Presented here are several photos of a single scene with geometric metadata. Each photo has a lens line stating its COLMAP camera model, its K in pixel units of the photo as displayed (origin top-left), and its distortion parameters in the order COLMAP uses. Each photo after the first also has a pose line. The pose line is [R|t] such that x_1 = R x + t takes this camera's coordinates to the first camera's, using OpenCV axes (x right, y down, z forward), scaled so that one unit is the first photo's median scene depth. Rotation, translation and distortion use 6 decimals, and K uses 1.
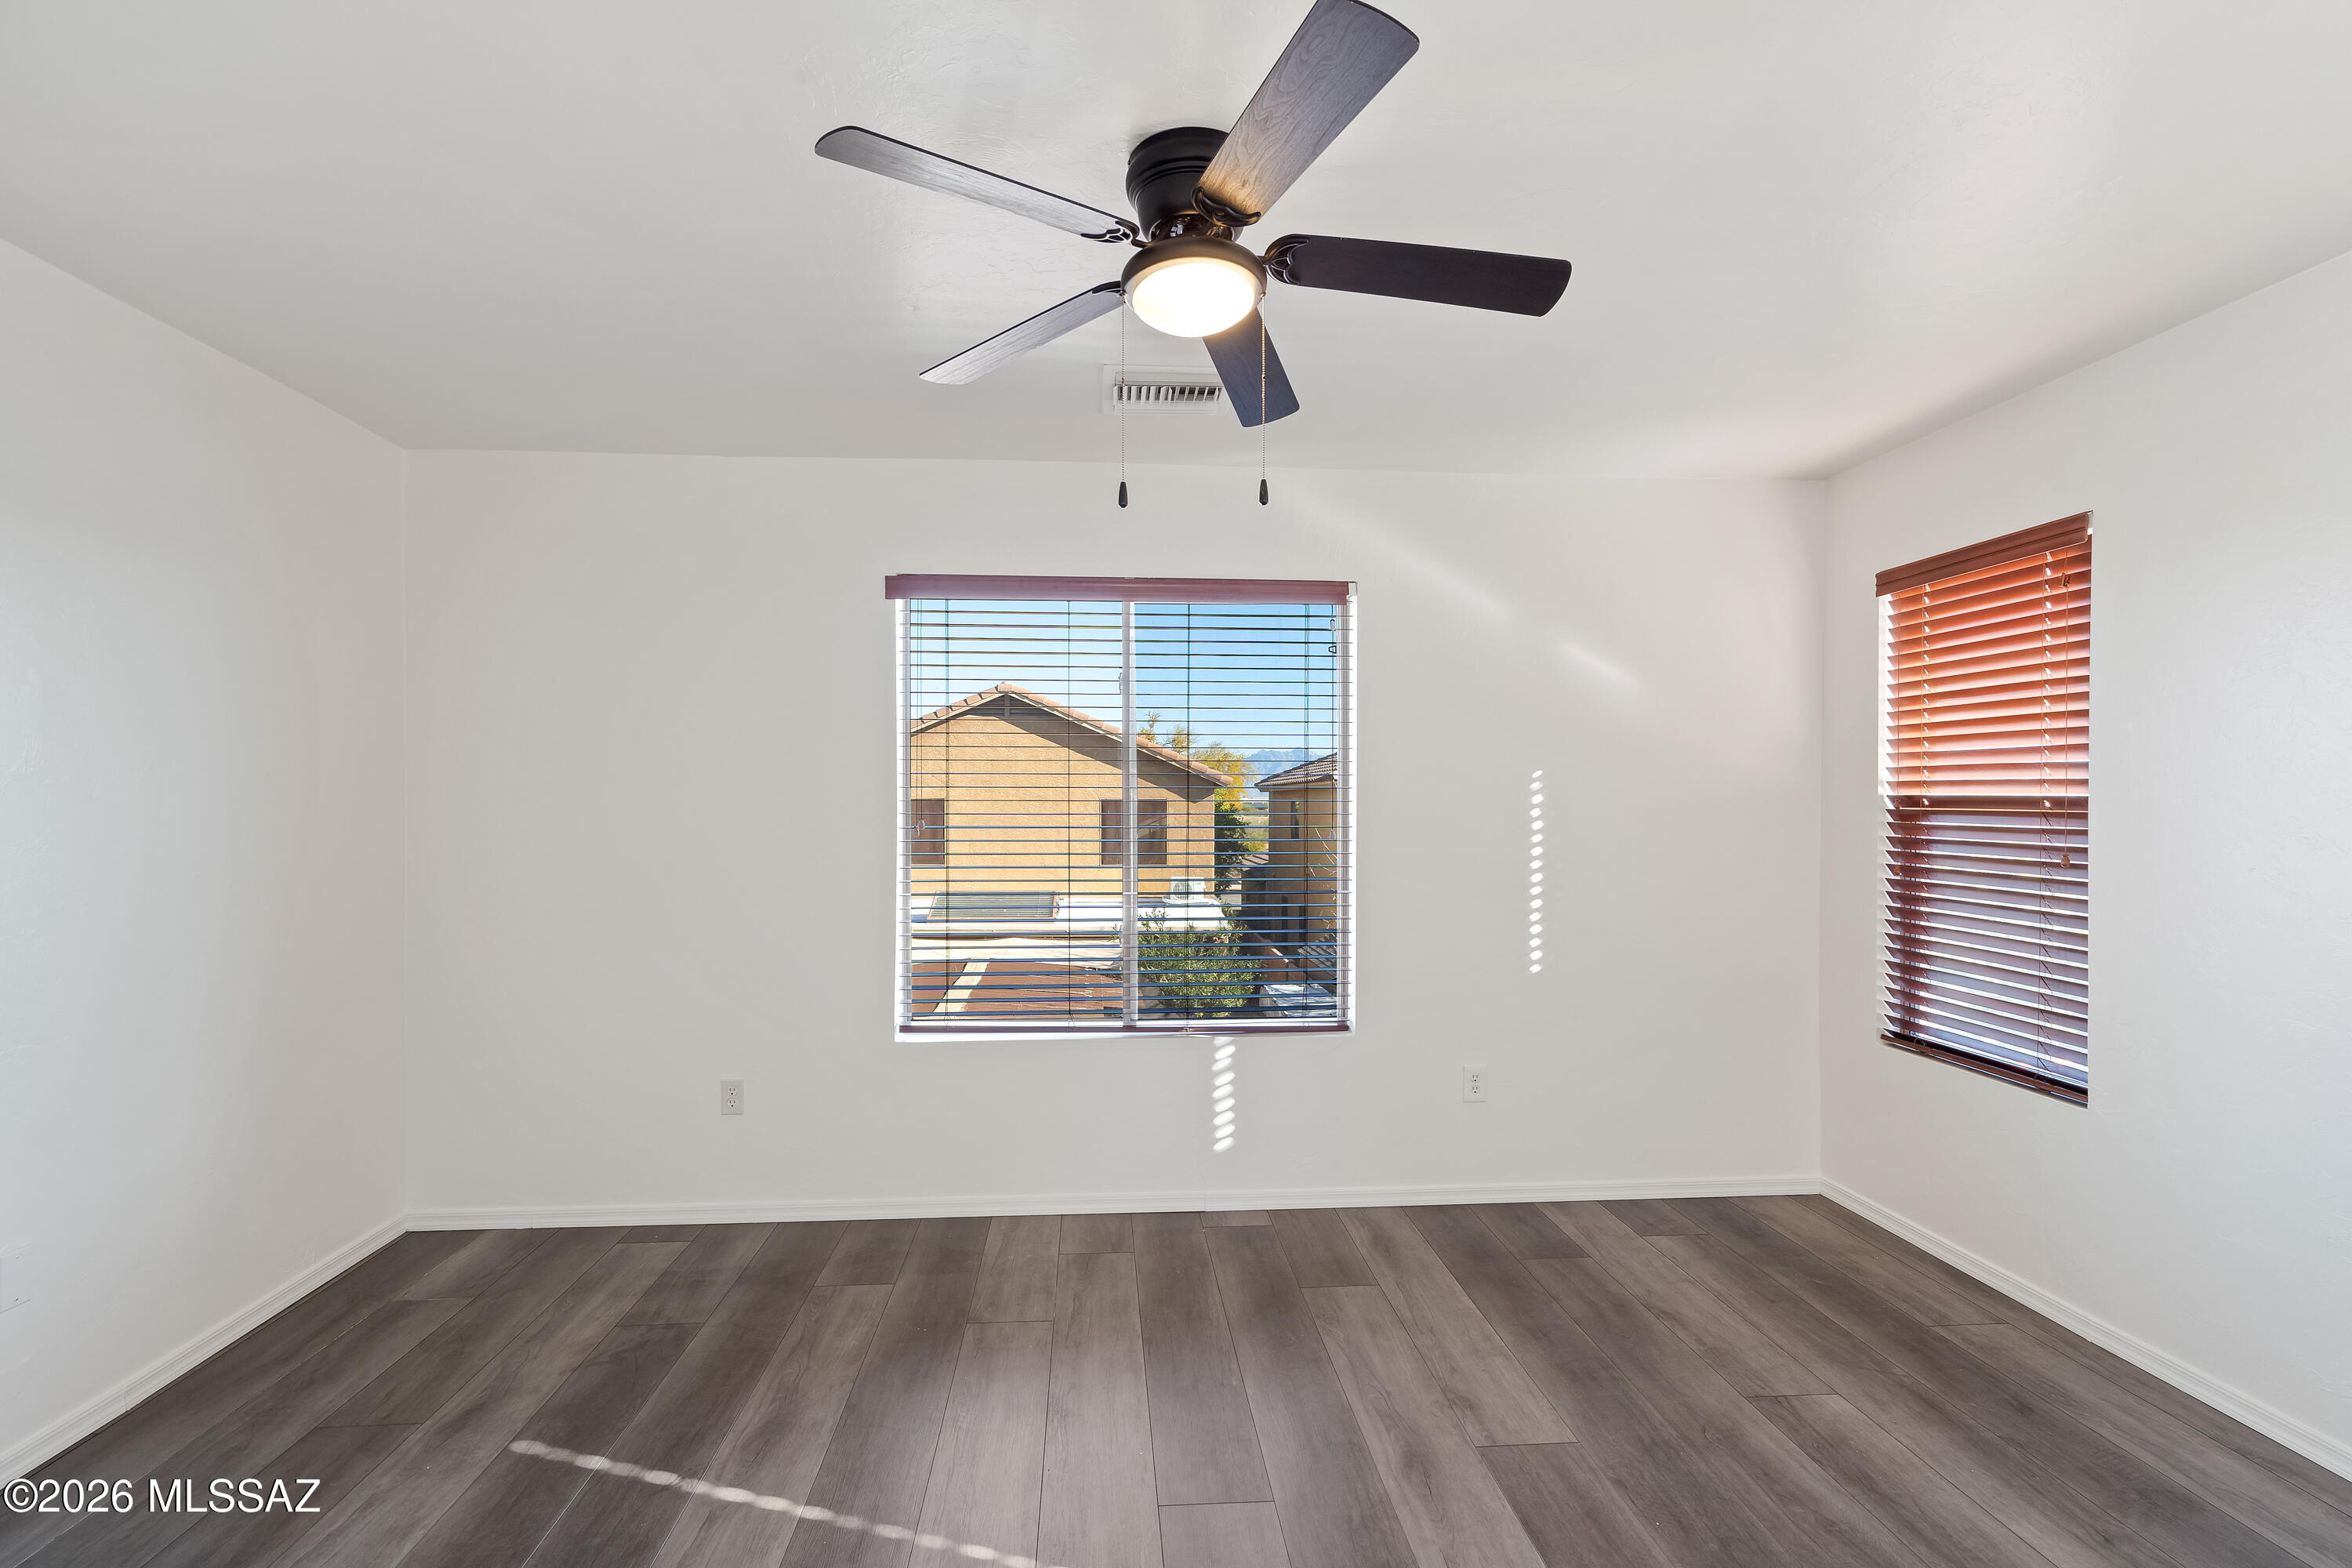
lens RADIAL K [[1079.1, 0, 1167.2], [0, 1079.1, 796.3], [0, 0, 1]] dist [0.000081, -0.001080]
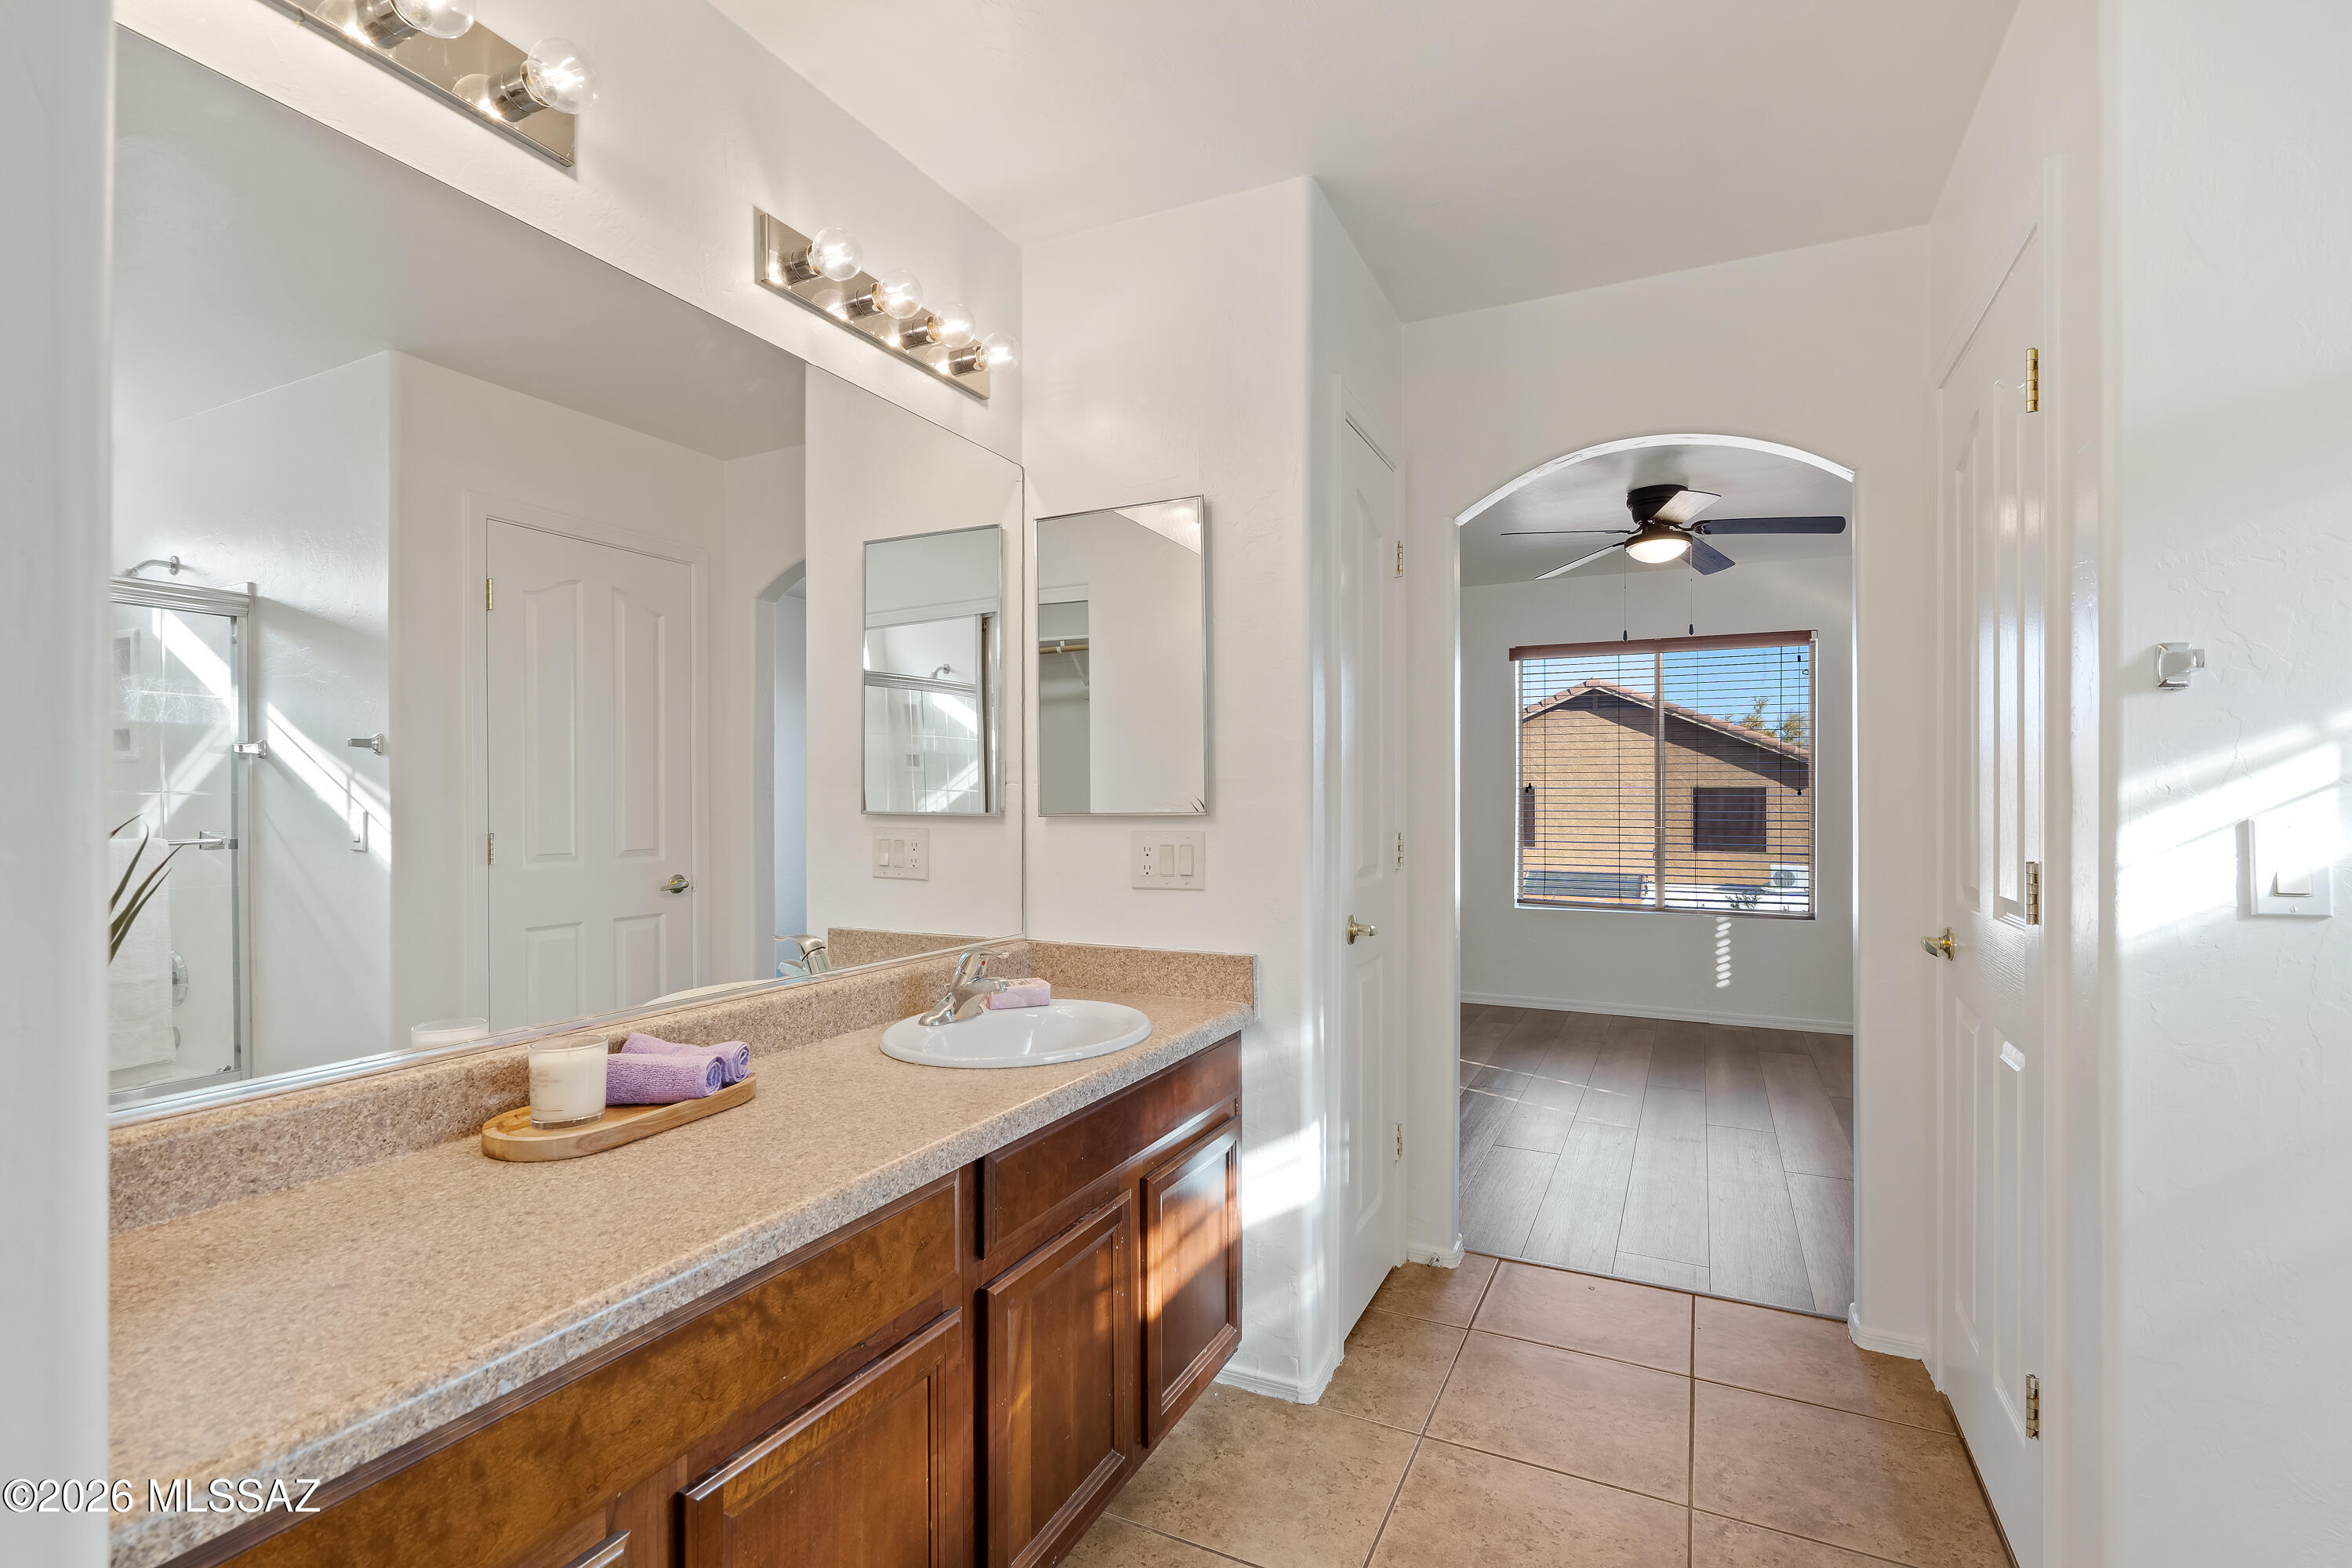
lens RADIAL K [[1079.1, 0, 1157.3], [0, 1079.1, 793.5], [0, 0, 1]] dist [0.000081, -0.001080]
pose [[0.859064, -0.000466, -0.511868, 0.152007], [0.001757, 0.999996, 0.002040, 0.032177], [0.511866, -0.002652, 0.859061, -0.827261]]
